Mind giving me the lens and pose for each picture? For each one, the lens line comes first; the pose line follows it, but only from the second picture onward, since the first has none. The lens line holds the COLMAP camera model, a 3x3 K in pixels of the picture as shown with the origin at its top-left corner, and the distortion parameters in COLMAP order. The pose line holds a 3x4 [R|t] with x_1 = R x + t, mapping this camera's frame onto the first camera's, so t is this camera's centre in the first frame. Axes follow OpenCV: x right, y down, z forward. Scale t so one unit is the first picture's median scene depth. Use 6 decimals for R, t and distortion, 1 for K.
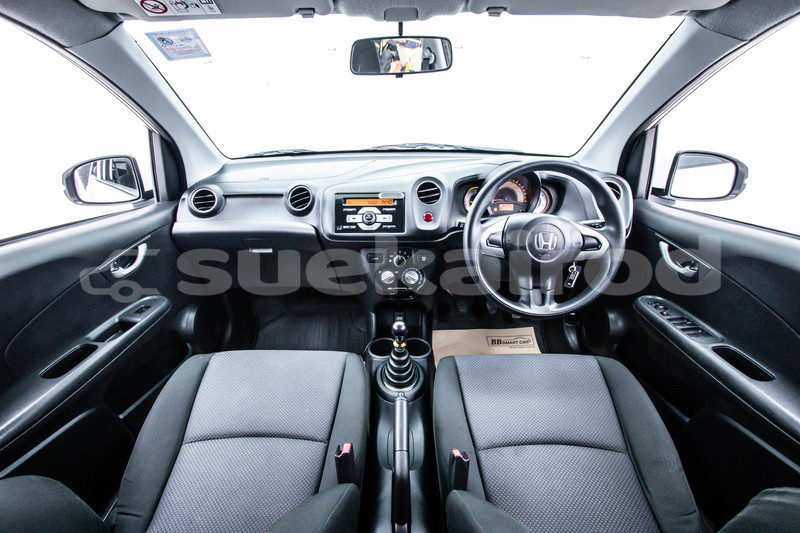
lens RADIAL K [[368.7, 0, 391.6], [0, 368.7, 269.6], [0, 0, 1]] dist [-0.027152, 0.004191]
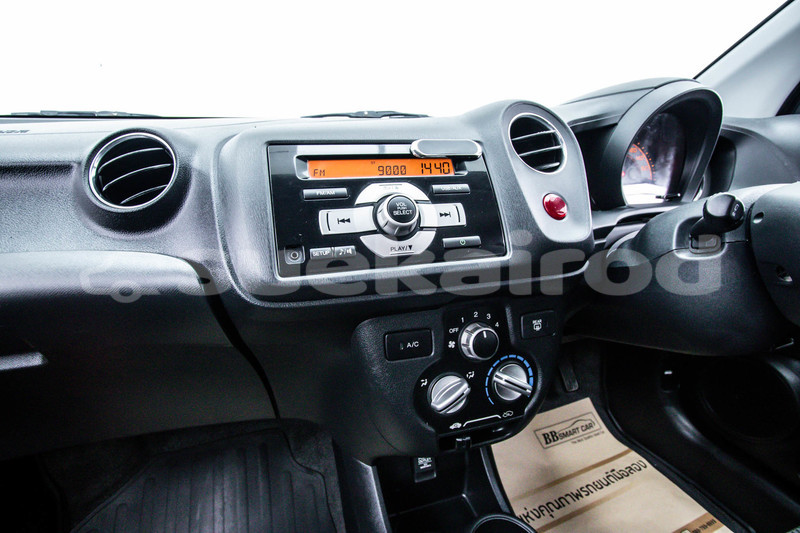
lens RADIAL K [[368.7, 0, 393.8], [0, 368.7, 269.7], [0, 0, 1]] dist [-0.027152, 0.004191]
pose [[0.952297, -0.090427, 0.291466, -0.150944], [0.121726, 0.988377, -0.091067, -0.069687], [-0.279844, 0.122202, 0.952236, 0.712332]]
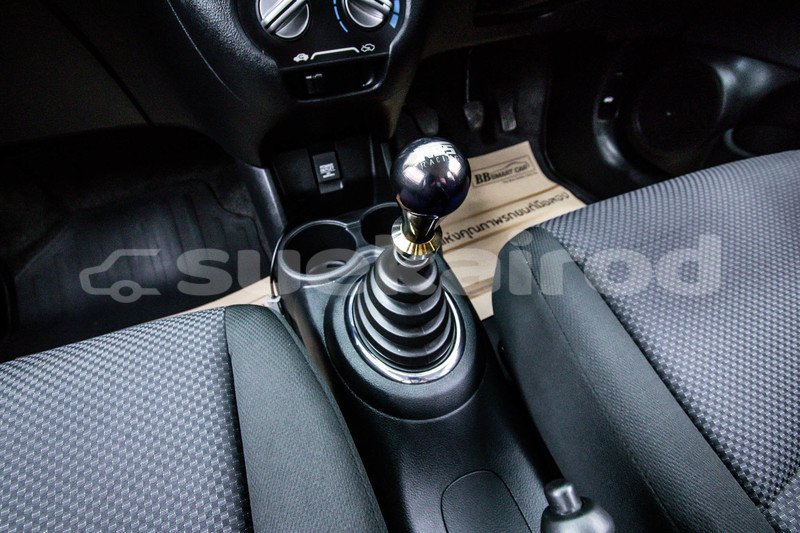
lens RADIAL K [[368.7, 0, 392.7], [0, 368.7, 268.6], [0, 0, 1]] dist [-0.027152, 0.004191]
pose [[0.926099, -0.283897, 0.248480, -0.059007], [0.172497, 0.904360, 0.390356, 0.106445], [-0.335536, -0.318647, 0.886499, 0.704430]]
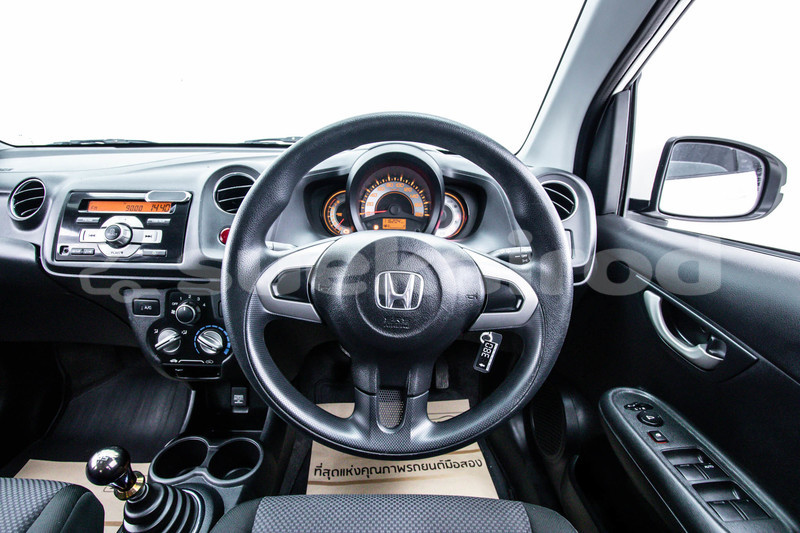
lens RADIAL K [[368.7, 0, 393.8], [0, 368.7, 267.2], [0, 0, 1]] dist [-0.027152, 0.004191]
pose [[0.999186, 0.022717, 0.033349, 0.325190], [-0.020137, 0.996923, -0.075756, -0.058695], [-0.034967, 0.075023, 0.996569, 0.442486]]
